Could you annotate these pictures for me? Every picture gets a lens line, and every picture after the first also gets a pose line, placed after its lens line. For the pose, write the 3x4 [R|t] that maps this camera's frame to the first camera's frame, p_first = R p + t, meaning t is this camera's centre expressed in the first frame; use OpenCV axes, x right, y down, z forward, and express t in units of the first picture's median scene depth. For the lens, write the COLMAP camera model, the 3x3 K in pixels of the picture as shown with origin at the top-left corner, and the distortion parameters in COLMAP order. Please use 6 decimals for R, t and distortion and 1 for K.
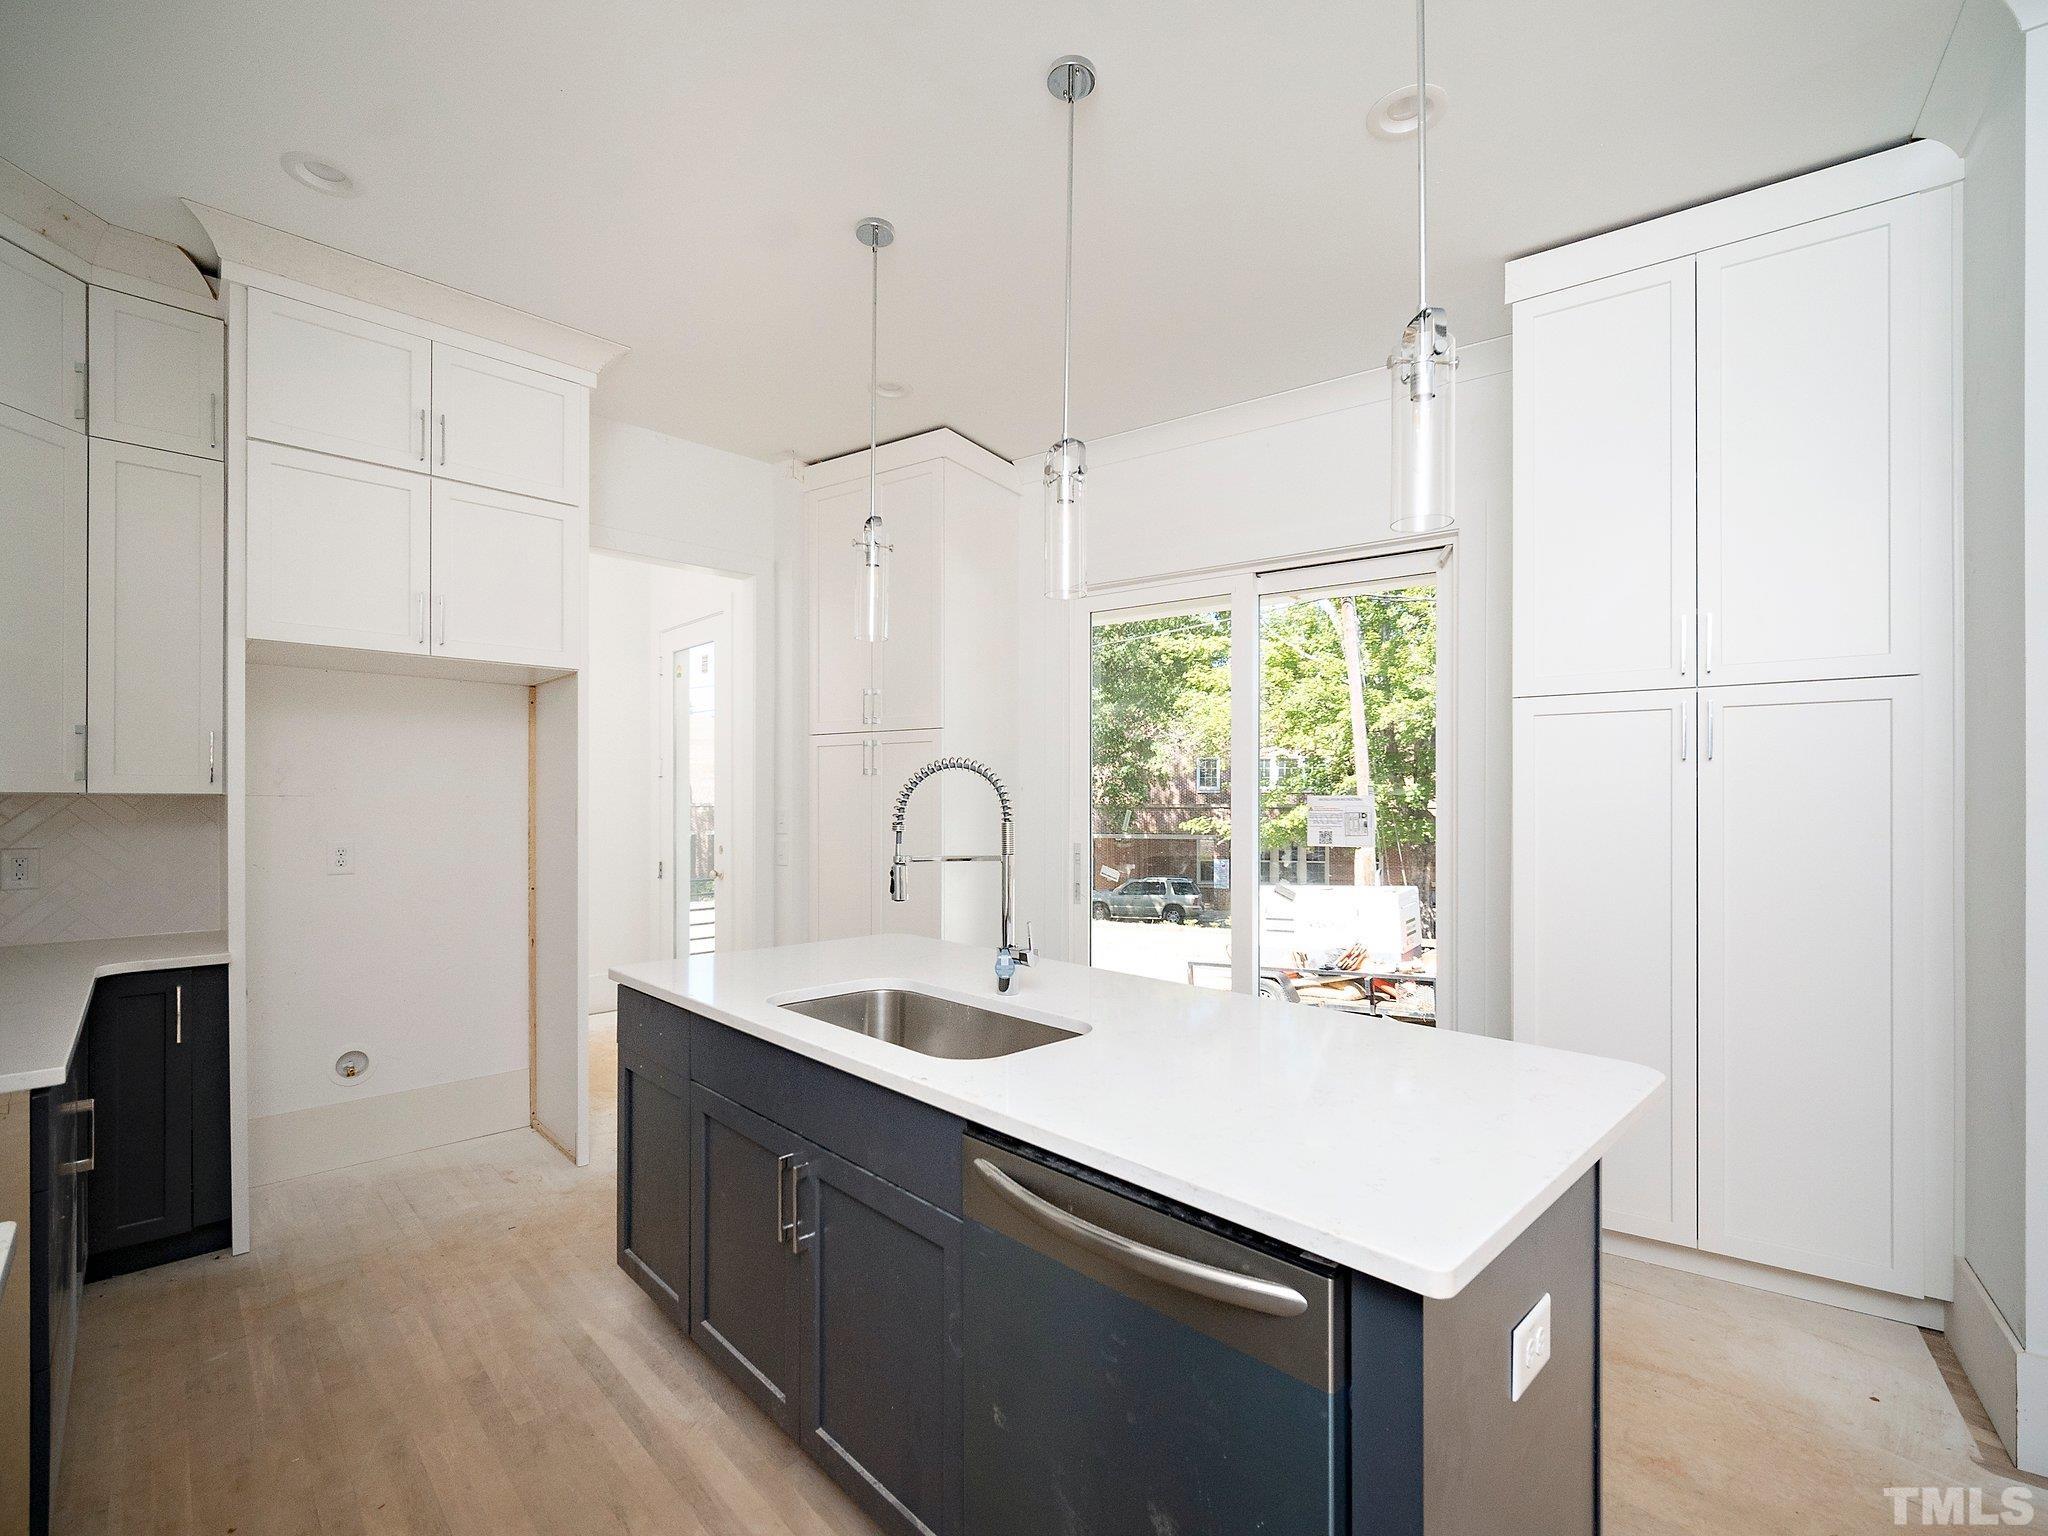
lens RADIAL K [[911.2, 0, 1031.0], [0, 911.2, 789.5], [0, 0, 1]] dist [-0.000221, -0.000624]
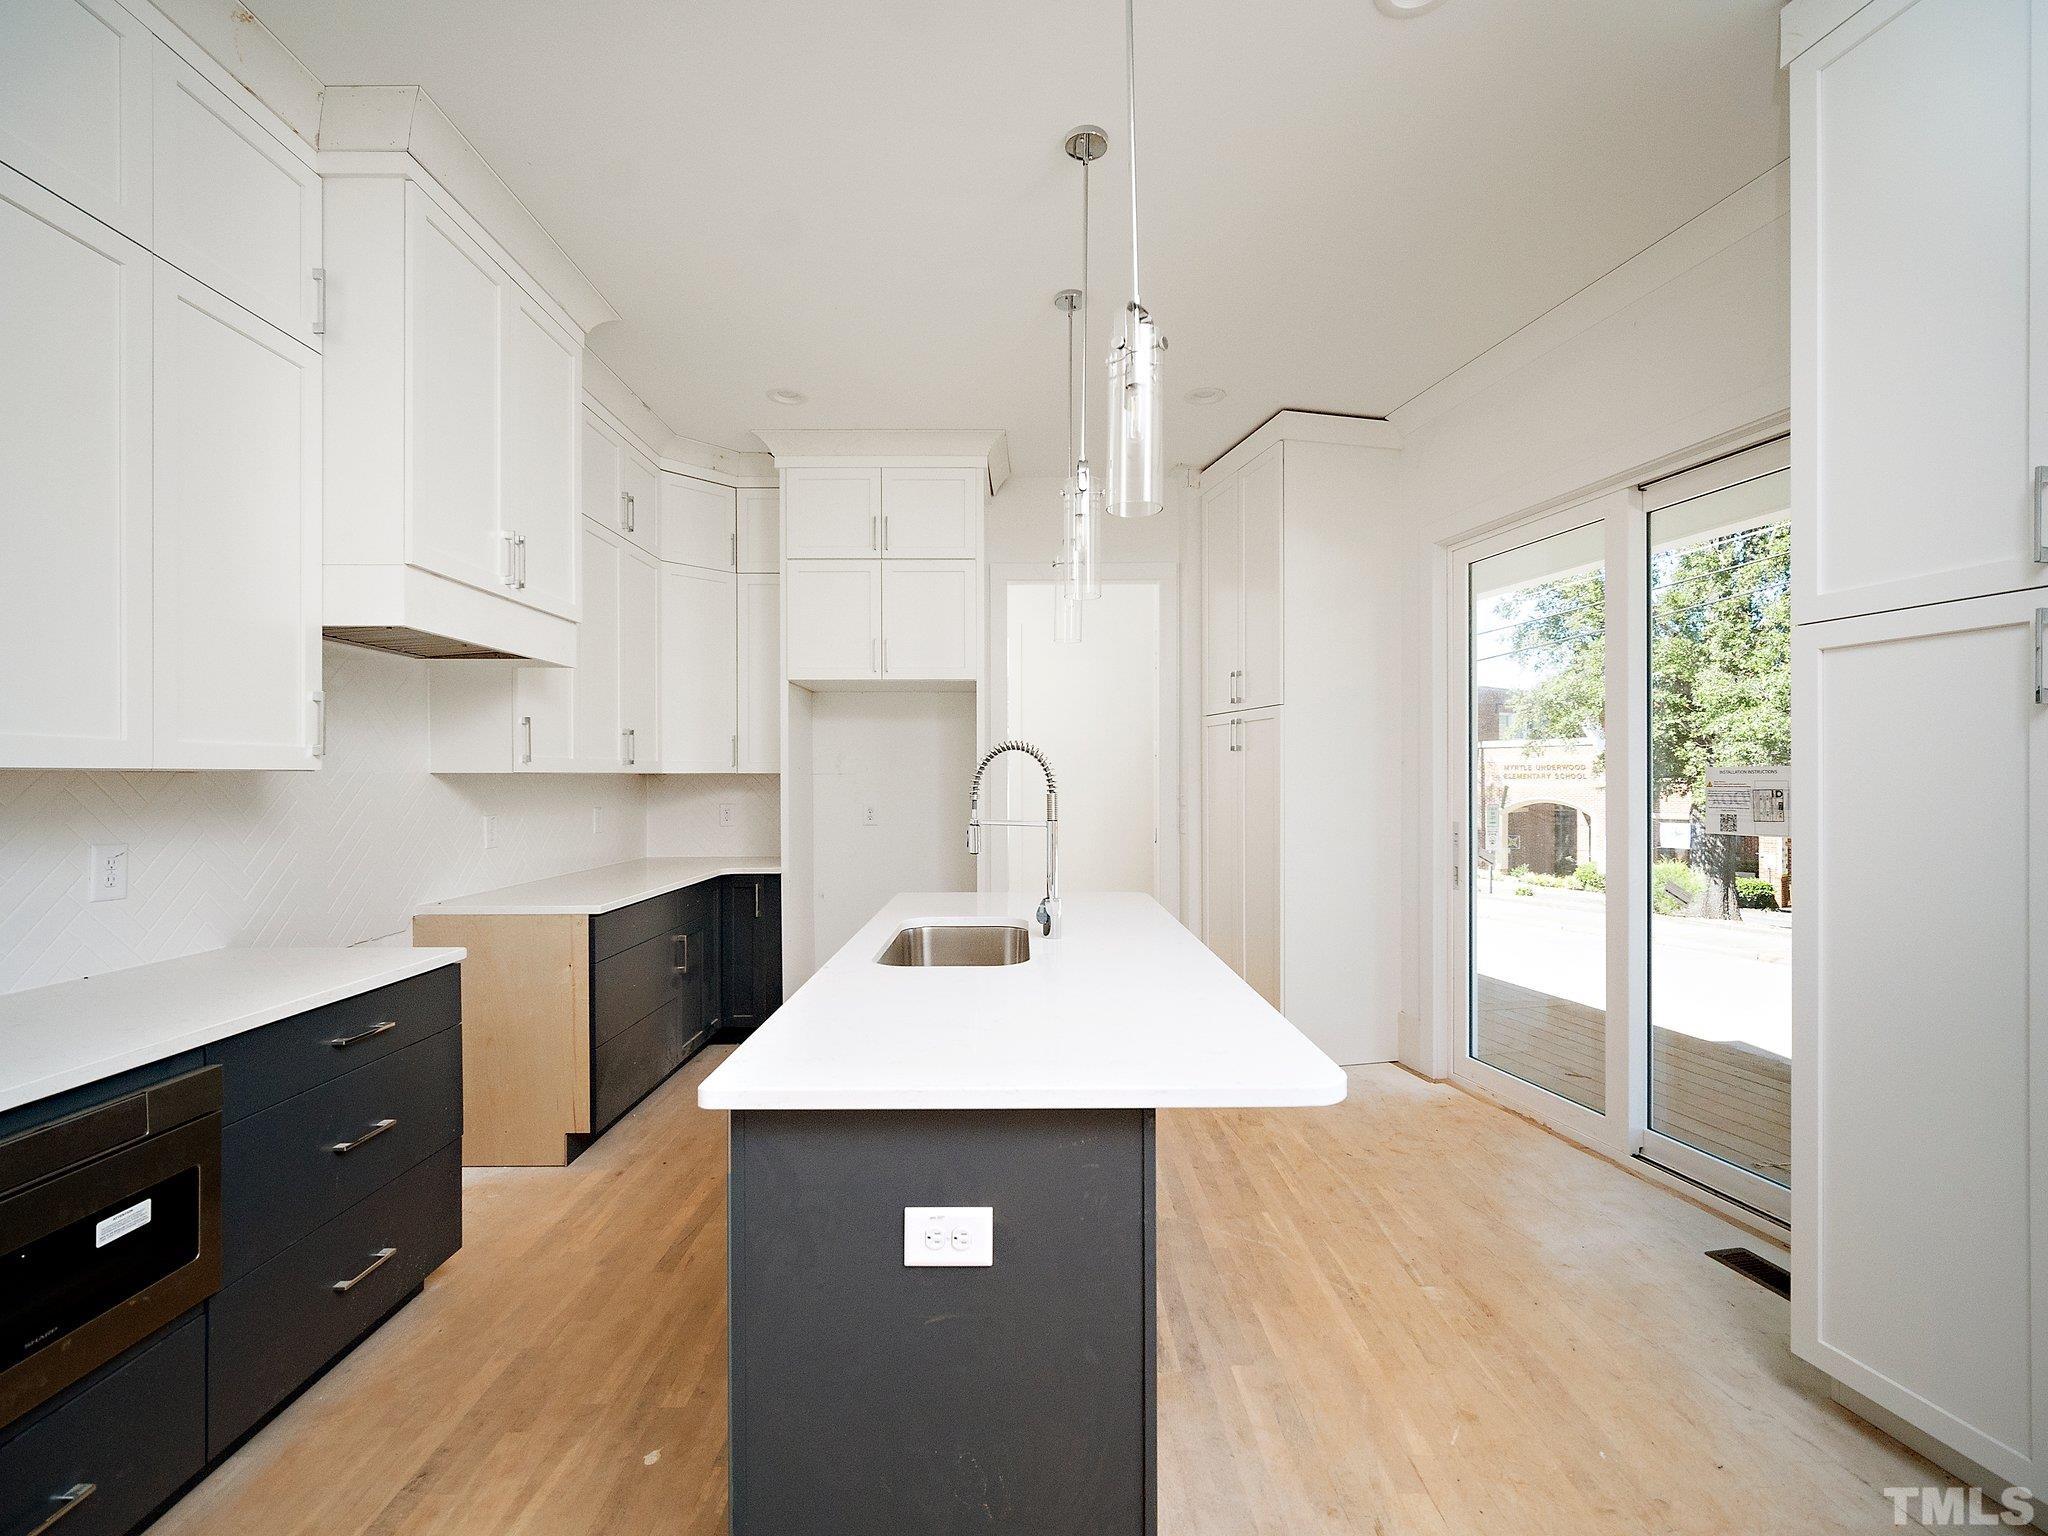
lens RADIAL K [[909.0, 0, 1022.6], [0, 909.0, 761.1], [0, 0, 1]] dist [-0.000625, -0.000539]
pose [[0.726752, -0.014351, -0.686750, 0.584910], [0.011595, 0.999896, -0.008624, 0.002473], [0.686802, -0.001696, 0.726842, 0.086502]]
